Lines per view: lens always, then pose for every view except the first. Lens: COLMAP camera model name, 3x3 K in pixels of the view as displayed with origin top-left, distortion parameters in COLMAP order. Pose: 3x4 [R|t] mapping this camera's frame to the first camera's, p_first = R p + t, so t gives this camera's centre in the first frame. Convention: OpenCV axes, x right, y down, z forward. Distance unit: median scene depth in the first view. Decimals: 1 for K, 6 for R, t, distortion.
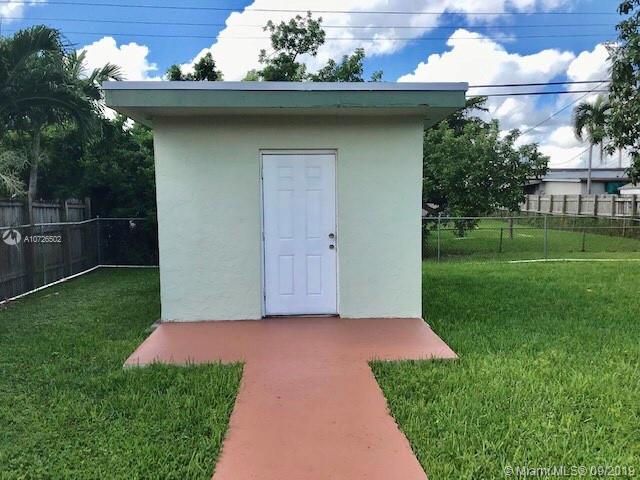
lens RADIAL K [[527.0, 0, 319.4], [0, 527.0, 240.2], [0, 0, 1]] dist [0.021926, -0.024181]
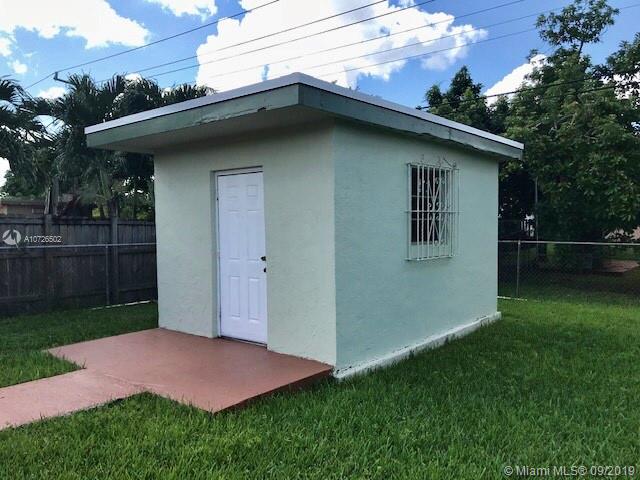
lens RADIAL K [[527.0, 0, 319.6], [0, 527.0, 240.9], [0, 0, 1]] dist [0.021926, -0.024181]
pose [[0.726219, 0.019705, -0.687181, 0.724674], [-0.045784, 0.998756, -0.019745, -0.025955], [0.685937, 0.045801, 0.726218, 0.390970]]
